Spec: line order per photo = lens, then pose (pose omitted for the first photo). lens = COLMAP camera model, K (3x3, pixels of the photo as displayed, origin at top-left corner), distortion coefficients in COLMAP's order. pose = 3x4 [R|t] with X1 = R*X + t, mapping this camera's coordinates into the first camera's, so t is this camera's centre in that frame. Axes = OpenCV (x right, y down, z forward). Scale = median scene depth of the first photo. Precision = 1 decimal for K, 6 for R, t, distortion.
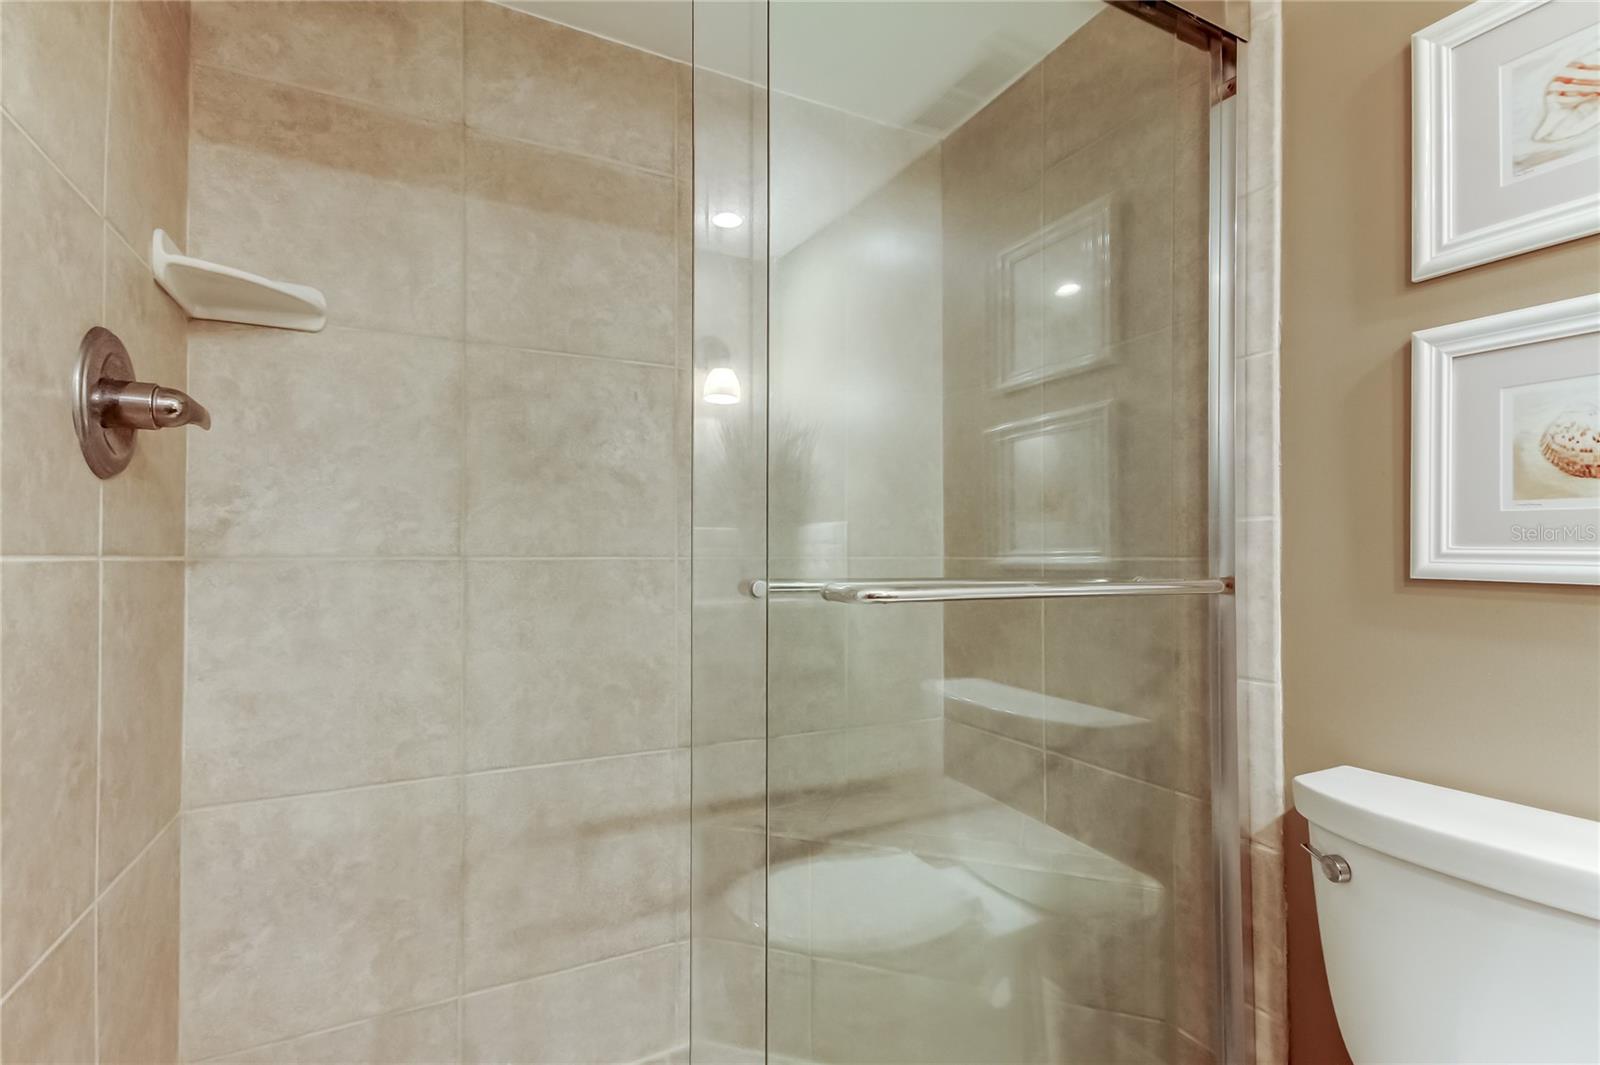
lens RADIAL K [[740.7, 0, 808.6], [0, 740.7, 536.2], [0, 0, 1]] dist [0.018508, -0.006919]
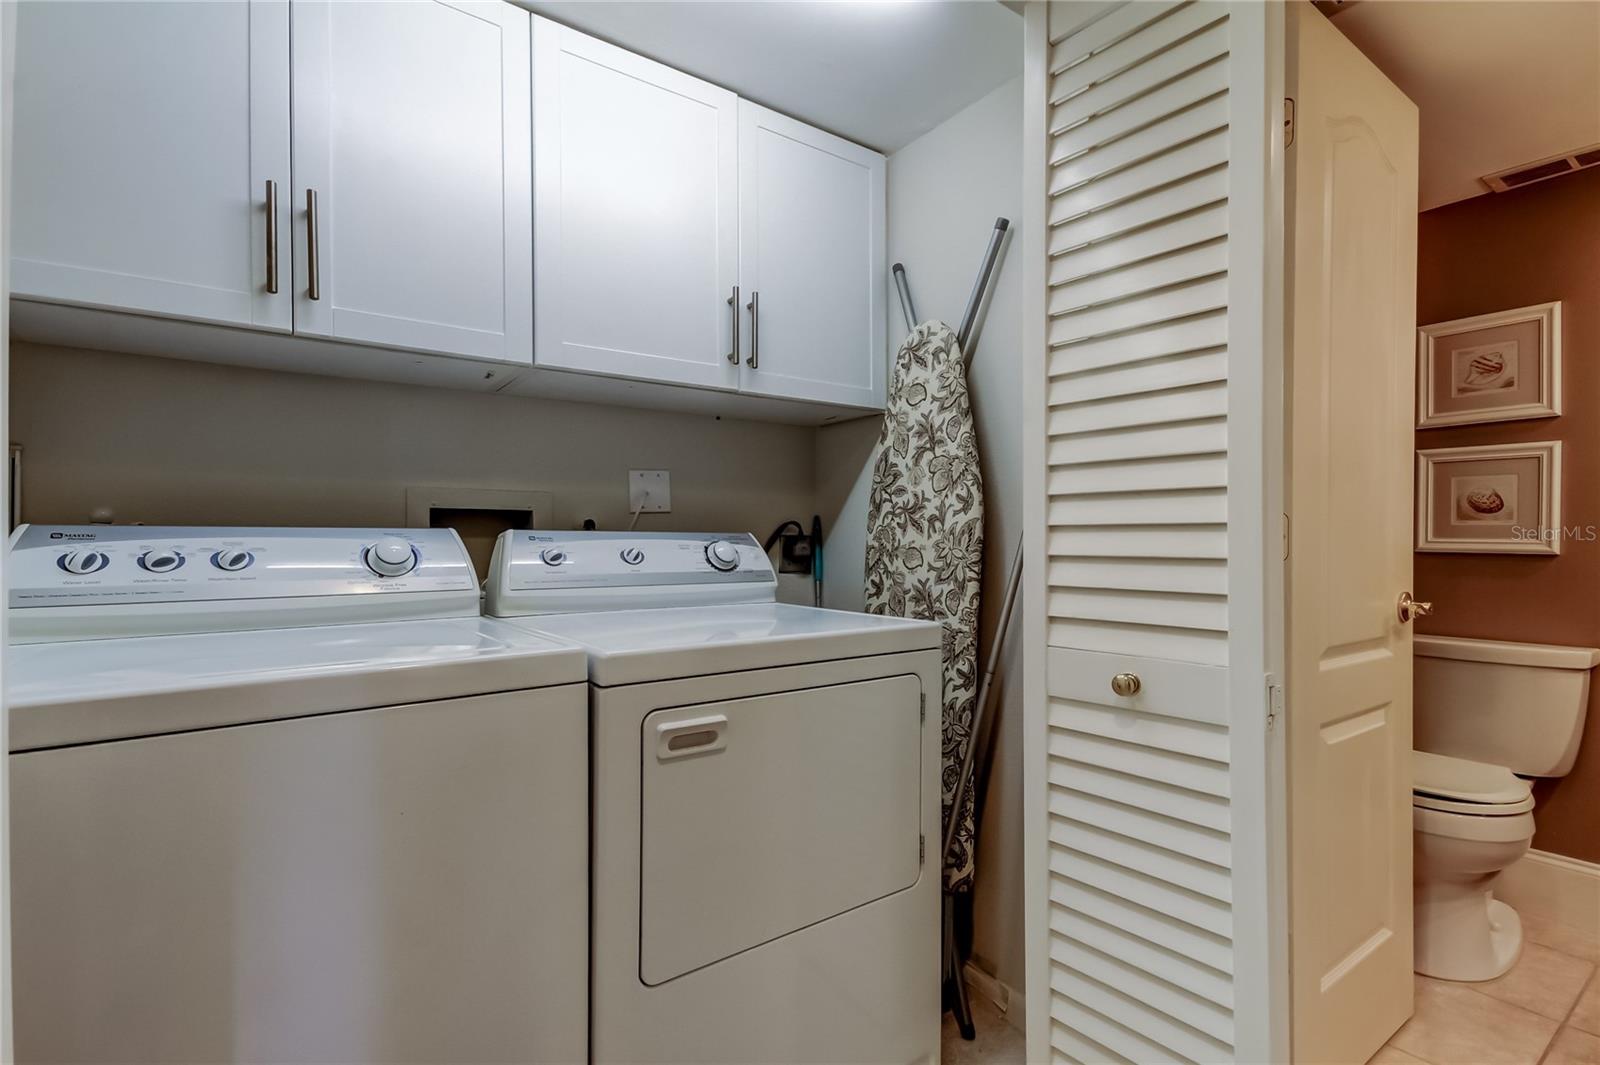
lens RADIAL K [[740.7, 0, 794.5], [0, 740.7, 532.5], [0, 0, 1]] dist [0.018508, -0.006919]
pose [[0.990274, -0.000880, 0.139125, -1.682706], [-0.001095, 0.999900, 0.014115, -0.040119], [-0.139124, -0.014130, 0.990174, -1.241956]]
